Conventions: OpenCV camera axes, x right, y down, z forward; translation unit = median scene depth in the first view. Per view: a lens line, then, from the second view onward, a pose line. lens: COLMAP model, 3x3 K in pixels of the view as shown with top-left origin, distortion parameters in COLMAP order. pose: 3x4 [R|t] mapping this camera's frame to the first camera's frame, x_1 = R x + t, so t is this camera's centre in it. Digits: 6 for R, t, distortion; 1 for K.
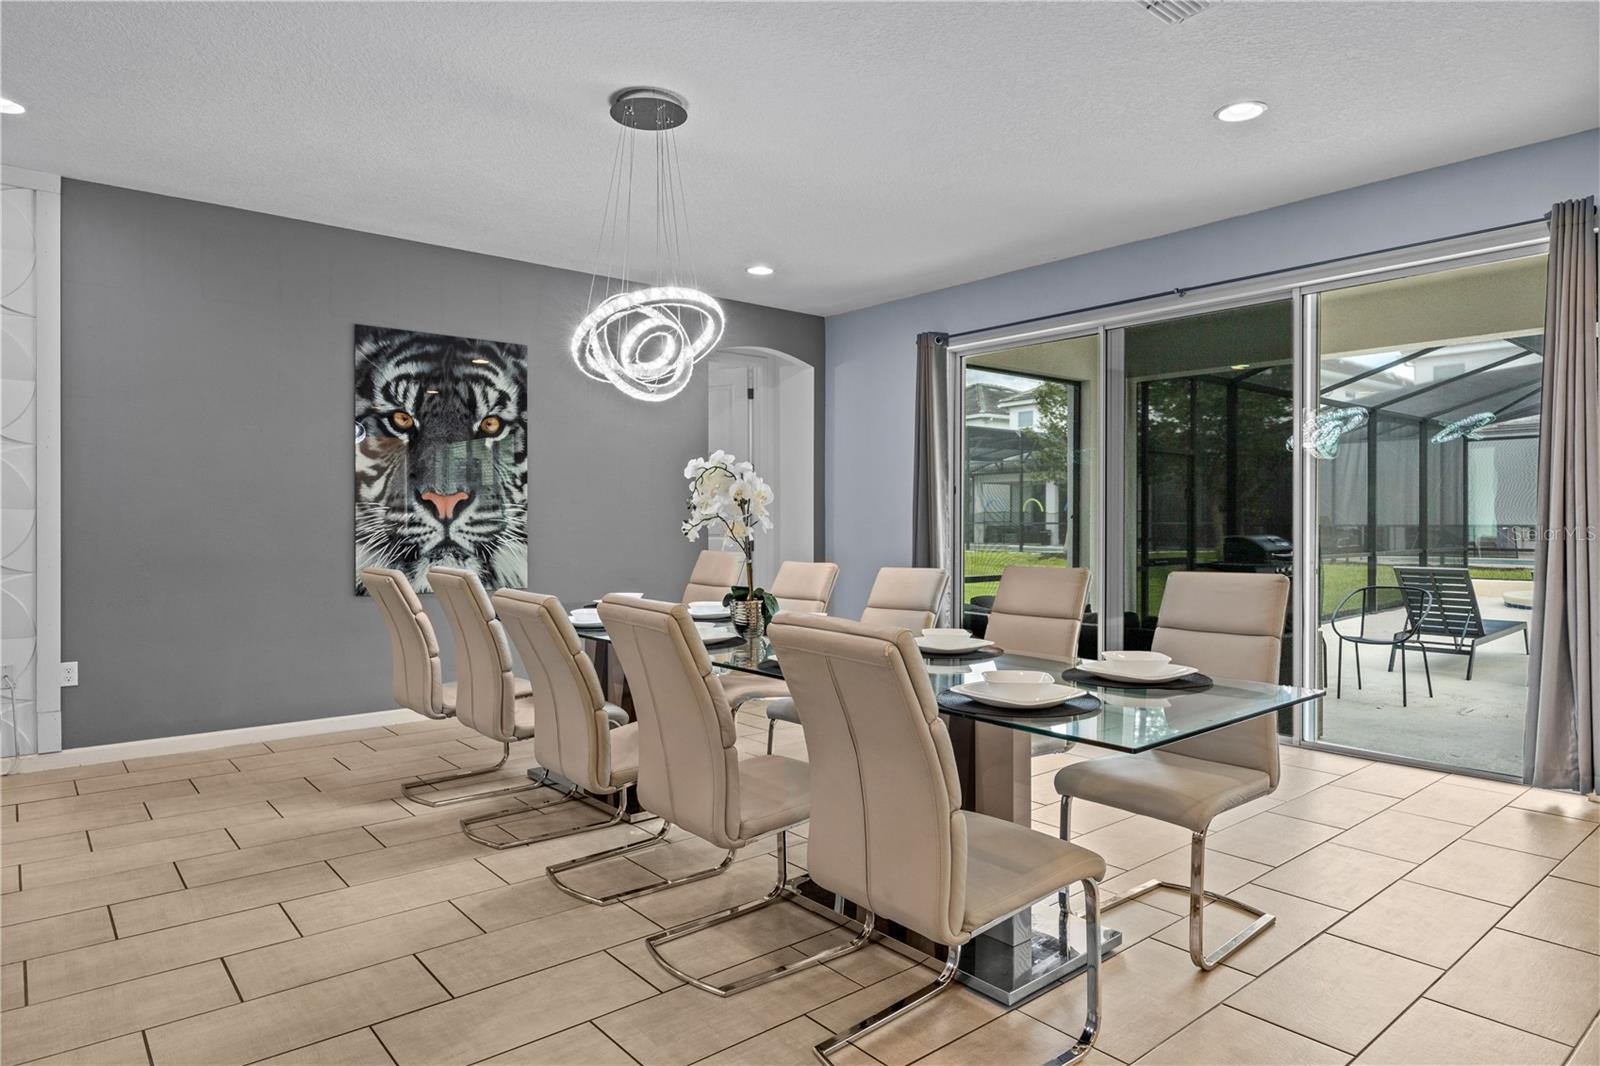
lens RADIAL K [[953.3, 0, 806.3], [0, 953.3, 530.1], [0, 0, 1]] dist [-0.007693, 0.001789]
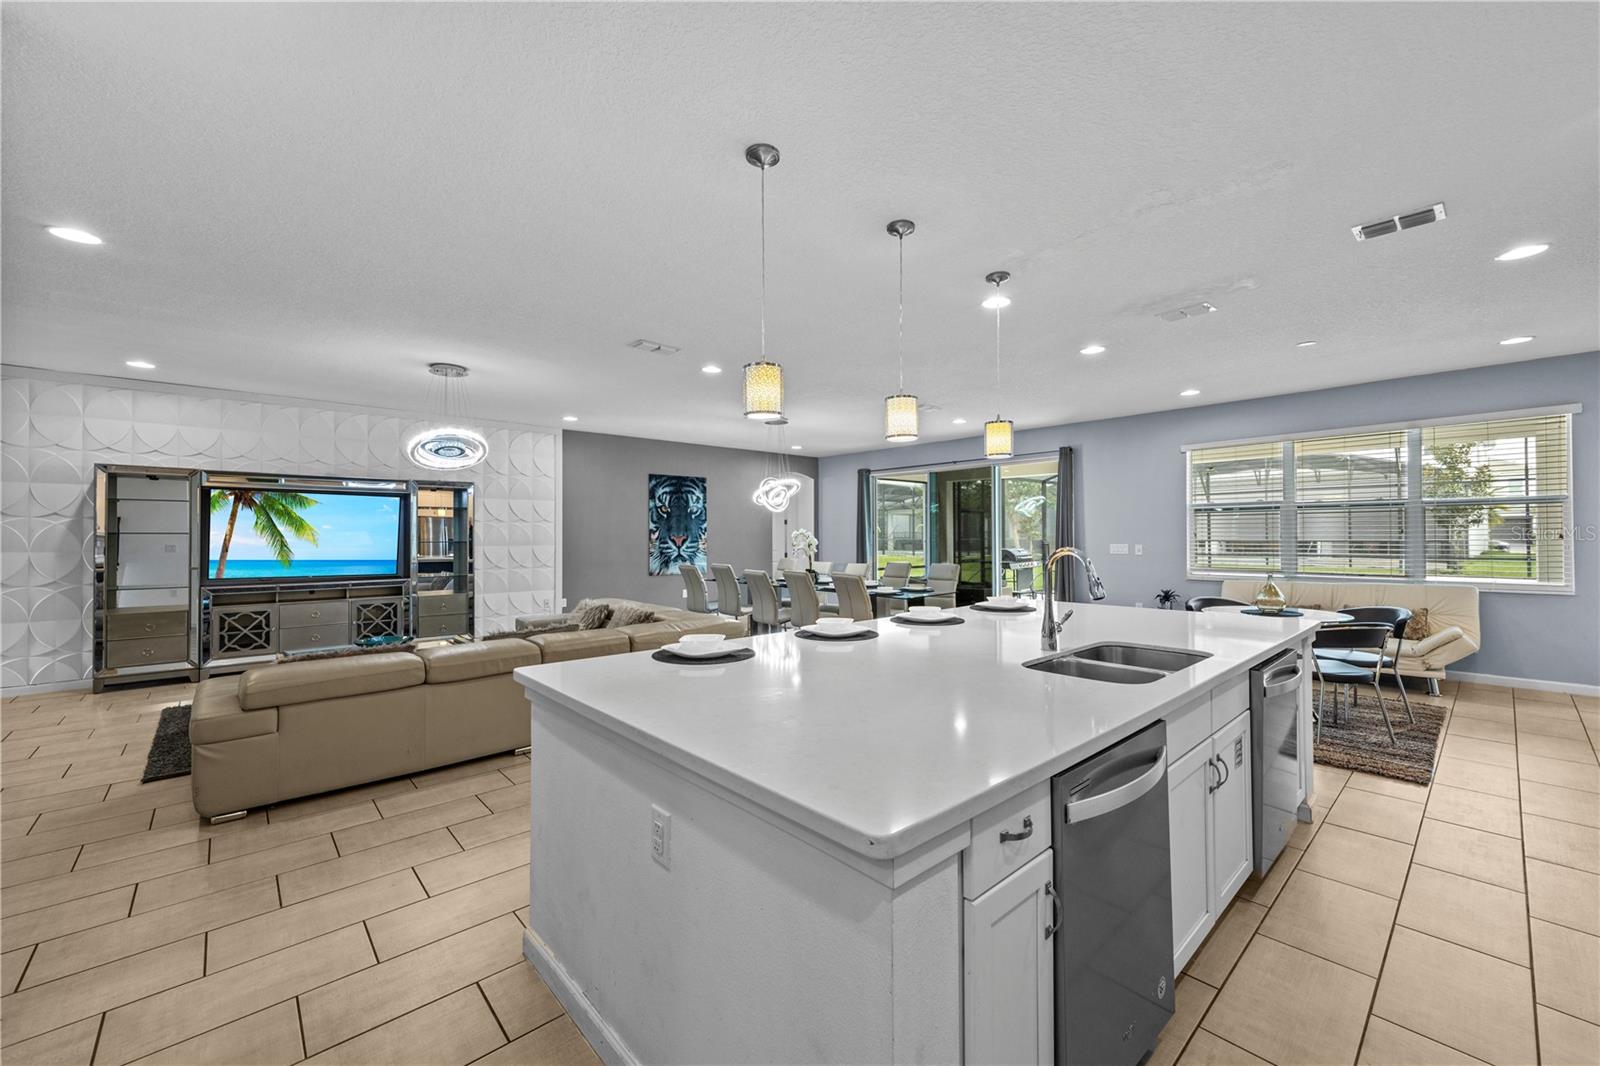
lens RADIAL K [[635.2, 0, 793.5], [0, 635.2, 533.1], [0, 0, 1]] dist [0.000022, 0.000000]
pose [[0.999653, -0.008558, 0.024922, -0.108327], [0.008898, 0.999868, -0.013569, -0.021110], [-0.024803, 0.013786, 0.999597, -0.746037]]
